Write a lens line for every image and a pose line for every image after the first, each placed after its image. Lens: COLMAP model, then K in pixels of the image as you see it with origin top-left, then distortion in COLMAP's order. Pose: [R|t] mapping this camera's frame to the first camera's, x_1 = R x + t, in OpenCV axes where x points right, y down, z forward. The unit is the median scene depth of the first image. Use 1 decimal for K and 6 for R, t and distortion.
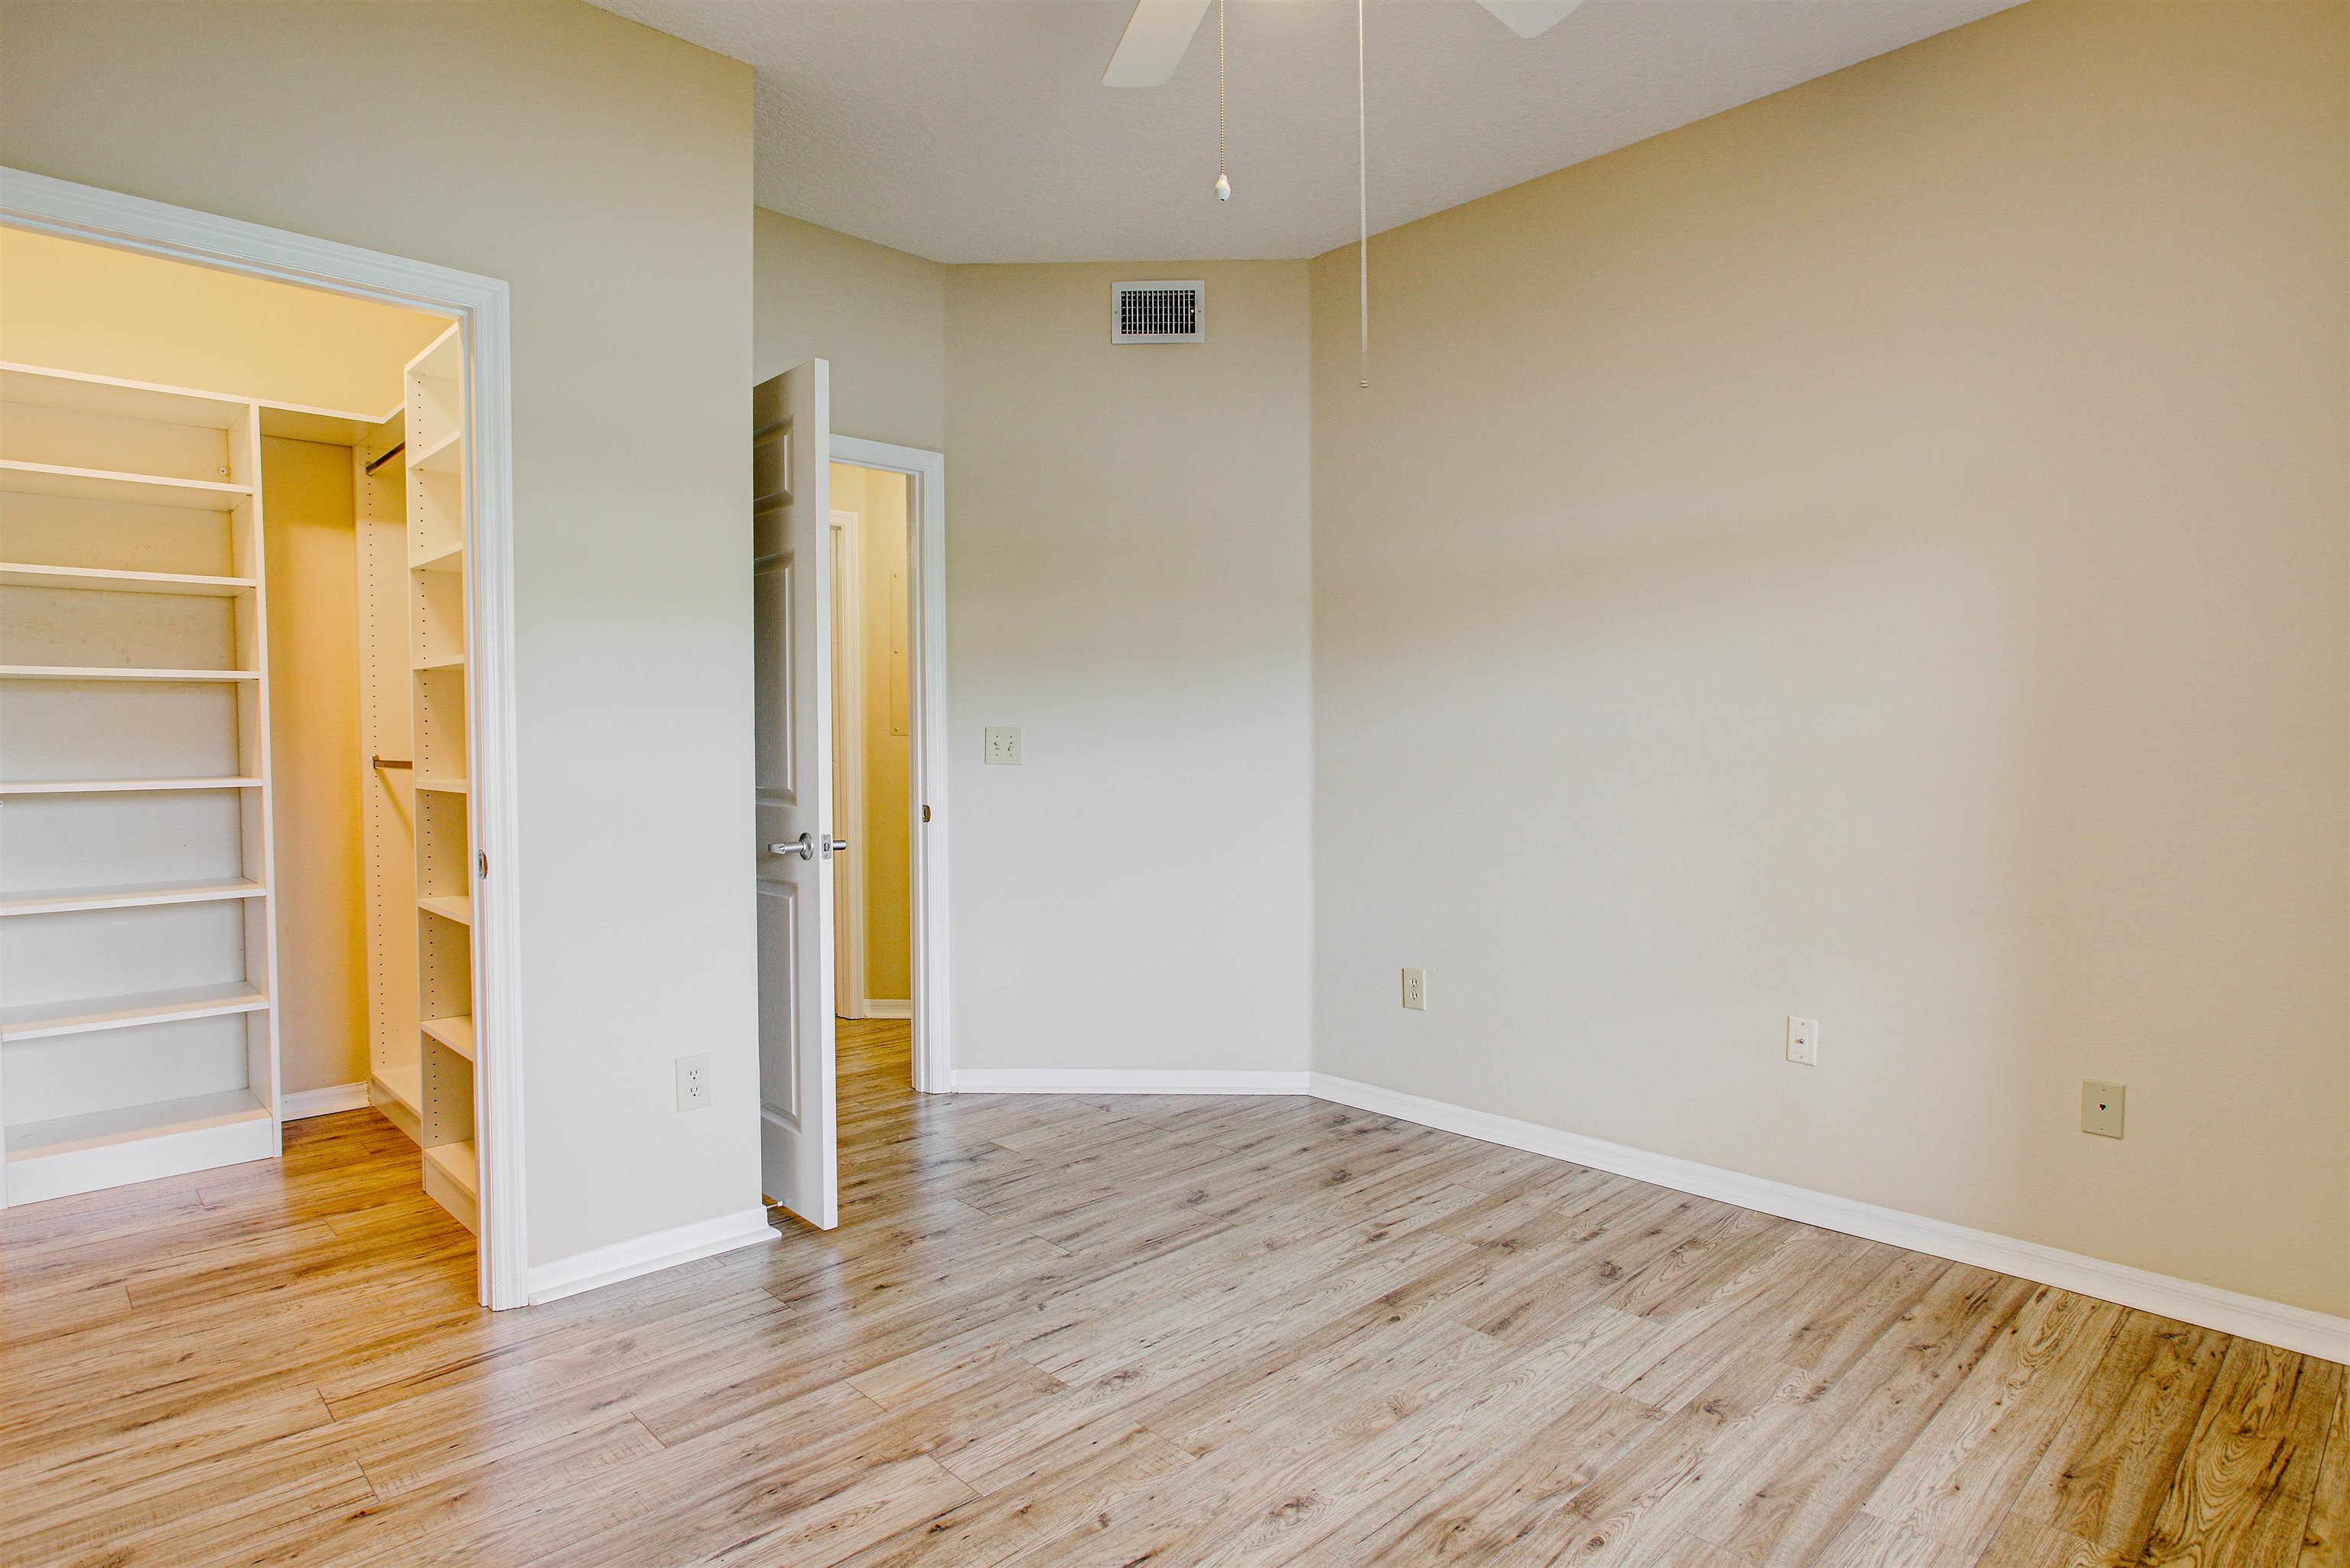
lens RADIAL K [[1265.9, 0, 1176.4], [0, 1265.9, 791.1], [0, 0, 1]] dist [-0.002460, 0.000950]
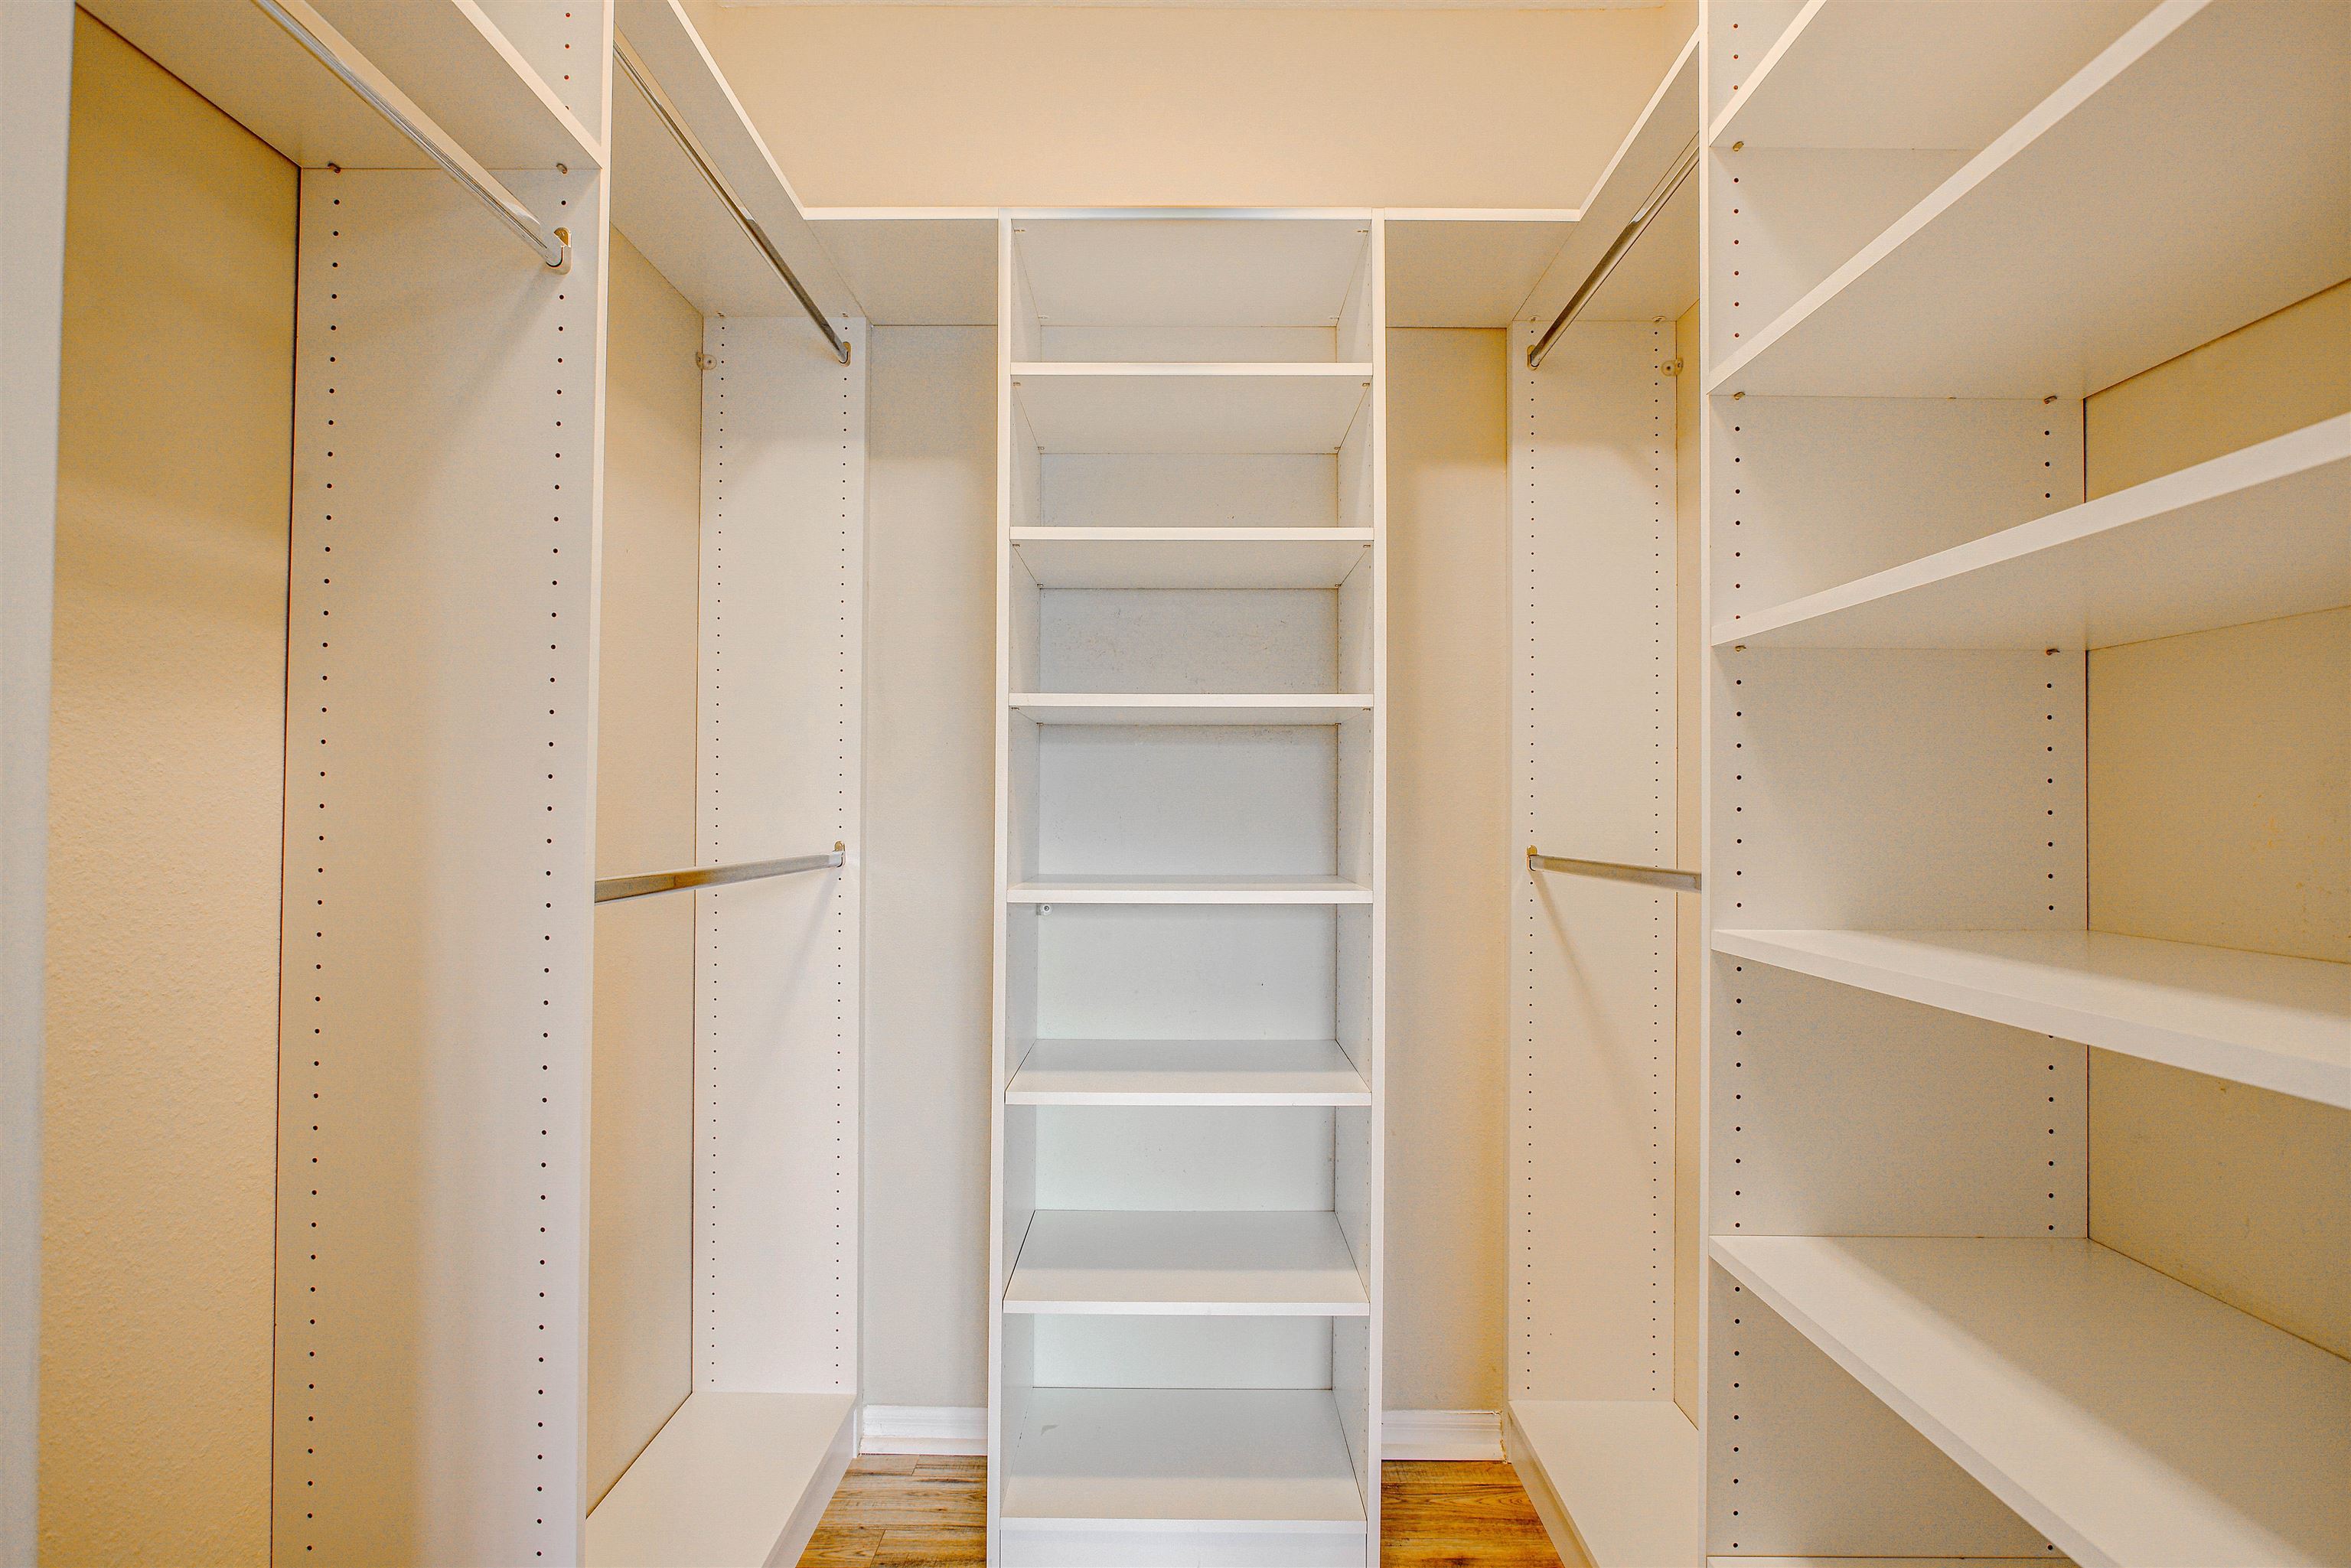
lens RADIAL K [[1230.3, 0, 1175.5], [0, 1230.3, 784.0], [0, 0, 1]] dist [-0.019982, 0.000824]
pose [[0.719719, -0.008653, -0.694212, -0.394509], [-0.036672, 0.998053, -0.050459, -0.024461], [0.693296, 0.061775, 0.718000, 0.530191]]
